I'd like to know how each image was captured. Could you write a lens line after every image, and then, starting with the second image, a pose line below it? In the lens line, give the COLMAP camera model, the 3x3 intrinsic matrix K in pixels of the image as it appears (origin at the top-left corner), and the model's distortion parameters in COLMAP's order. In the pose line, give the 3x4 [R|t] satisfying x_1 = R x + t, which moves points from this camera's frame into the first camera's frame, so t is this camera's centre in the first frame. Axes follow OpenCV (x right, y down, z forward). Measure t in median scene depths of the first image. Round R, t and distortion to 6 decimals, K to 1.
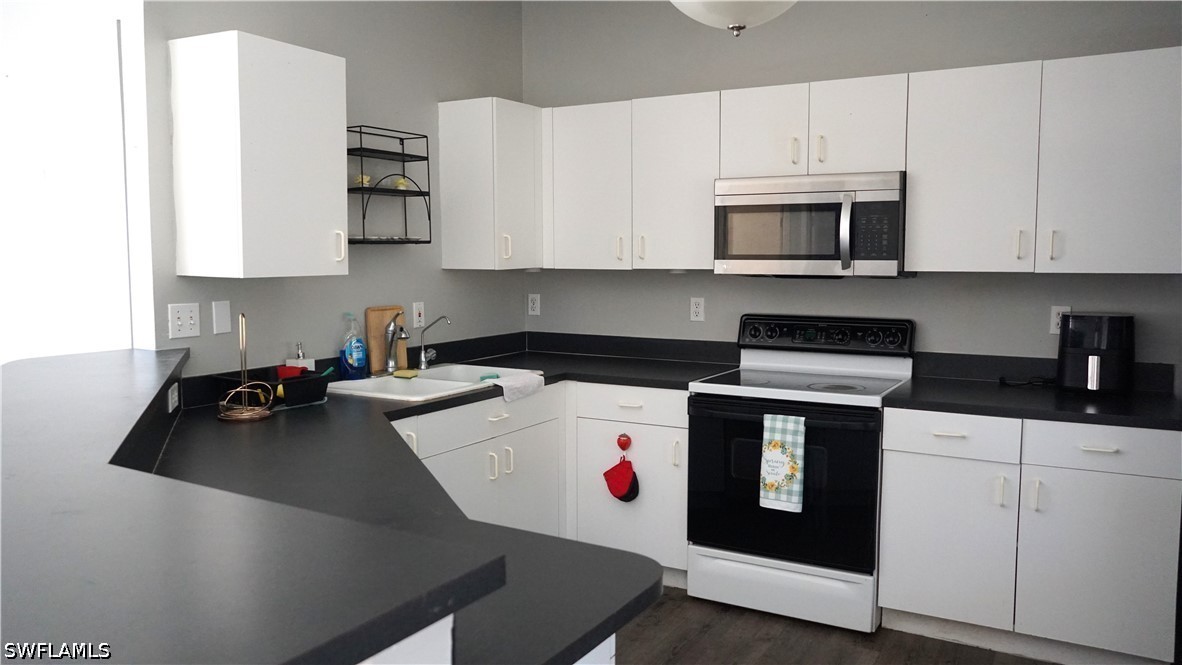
lens RADIAL K [[893.7, 0, 591.0], [0, 893.7, 332.5], [0, 0, 1]] dist [-0.048001, 0.087235]
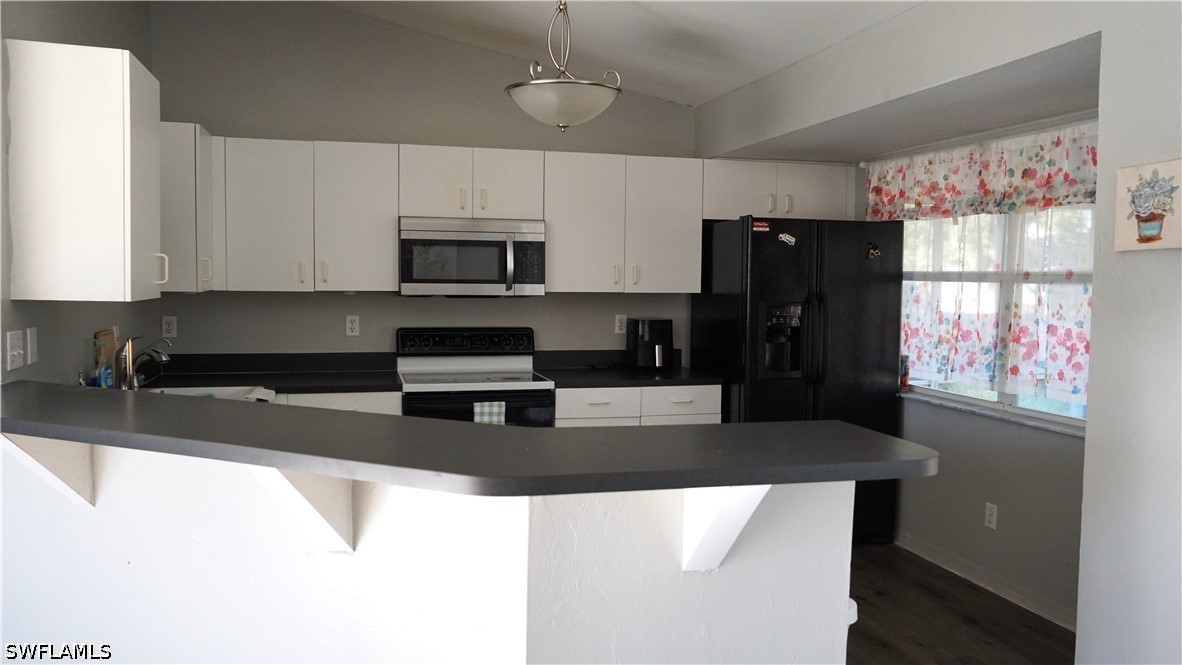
lens RADIAL K [[893.7, 0, 591.0], [0, 893.7, 332.5], [0, 0, 1]] dist [-0.048001, 0.087235]
pose [[0.711776, -0.034965, 0.701536, -0.555117], [0.050072, 0.998745, -0.001024, -0.000449], [-0.700620, 0.035856, 0.712634, -0.043043]]
